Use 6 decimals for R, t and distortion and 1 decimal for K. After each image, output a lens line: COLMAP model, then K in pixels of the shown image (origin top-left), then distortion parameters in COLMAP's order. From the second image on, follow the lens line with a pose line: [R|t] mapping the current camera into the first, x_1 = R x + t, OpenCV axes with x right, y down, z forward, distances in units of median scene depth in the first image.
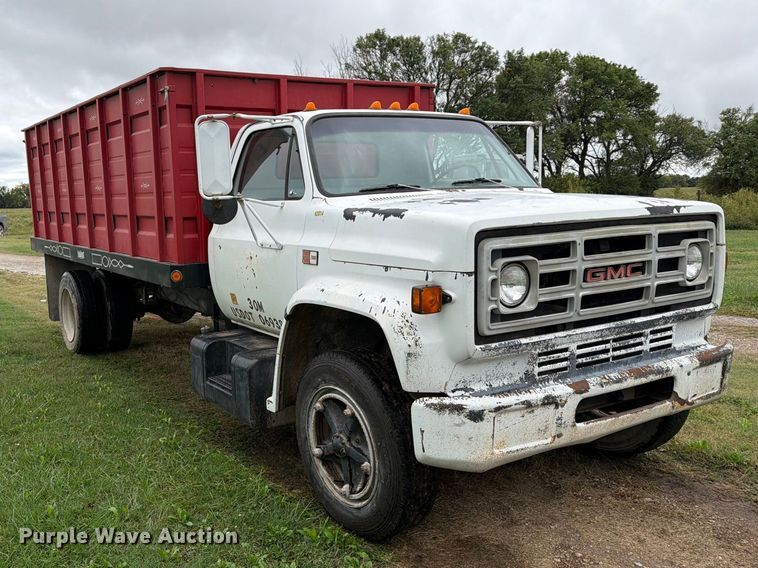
lens RADIAL K [[698.6, 0, 261.9], [0, 698.6, 283.3], [0, 0, 1]] dist [0.074572, -0.126944]
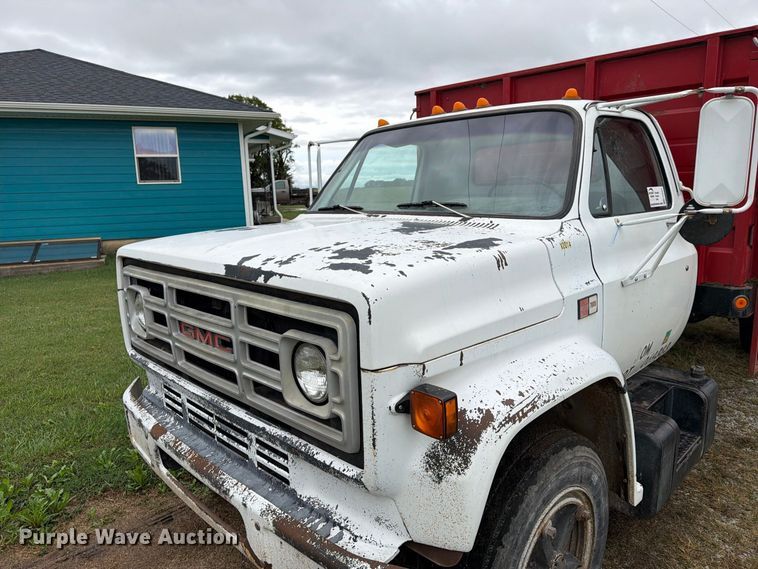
lens RADIAL K [[546.2, 0, 378.4], [0, 546.2, 285.7], [0, 0, 1]] dist [0.014954, -0.005434]
pose [[0.248676, 0.195713, -0.948608, 1.069660], [-0.098699, 0.979395, 0.176191, -0.191612], [0.963545, 0.049813, 0.262869, 0.961951]]
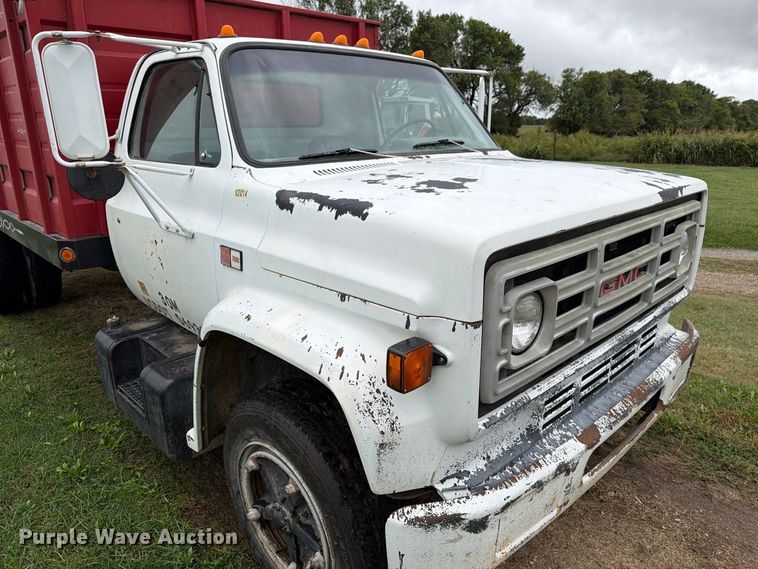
lens RADIAL K [[534.0, 0, 379.9], [0, 534.0, 285.3], [0, 0, 1]] dist [0.024810, -0.036447]
pose [[0.963737, -0.050486, 0.262033, 0.074389], [0.006108, 0.985856, 0.167481, -0.103417], [-0.266783, -0.159807, 0.950415, 0.471607]]
